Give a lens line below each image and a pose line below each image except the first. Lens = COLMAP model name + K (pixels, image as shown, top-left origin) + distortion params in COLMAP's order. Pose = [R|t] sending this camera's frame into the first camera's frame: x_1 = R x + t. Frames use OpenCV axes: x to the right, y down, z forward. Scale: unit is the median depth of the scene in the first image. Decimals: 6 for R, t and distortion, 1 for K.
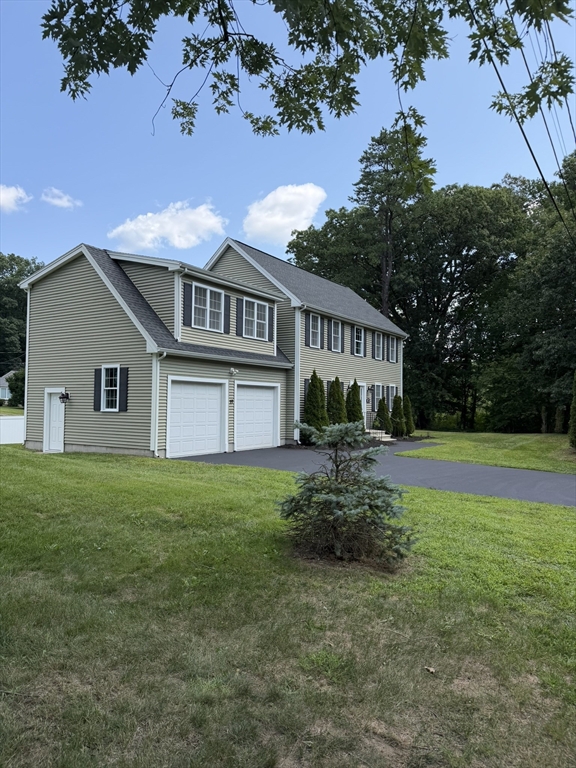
lens RADIAL K [[542.8, 0, 291.2], [0, 542.8, 387.6], [0, 0, 1]] dist [0.030801, -0.000535]
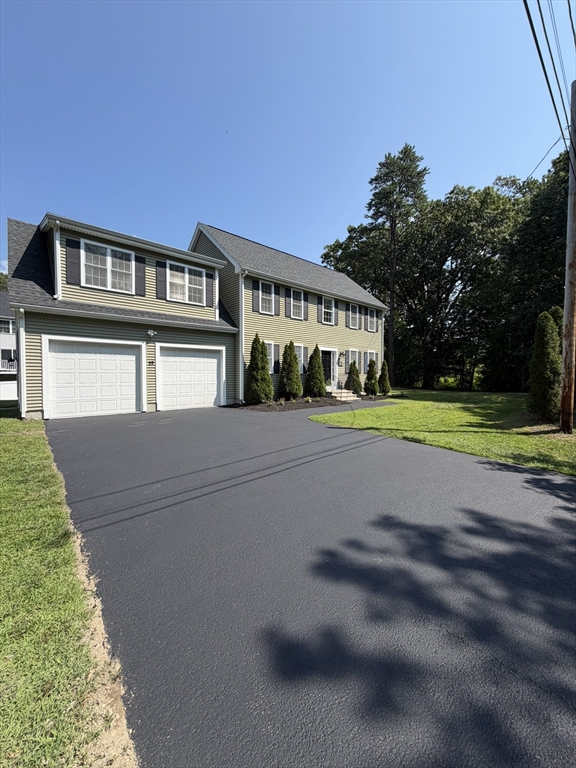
lens RADIAL K [[306.8, 0, 282.1], [0, 306.8, 377.2], [0, 0, 1]] dist [-0.000035, 0.000163]
pose [[0.965204, 0.005358, -0.261443, 0.222494], [0.008520, 0.998615, 0.051918, 0.019454], [0.261359, -0.052339, 0.963822, 0.398800]]
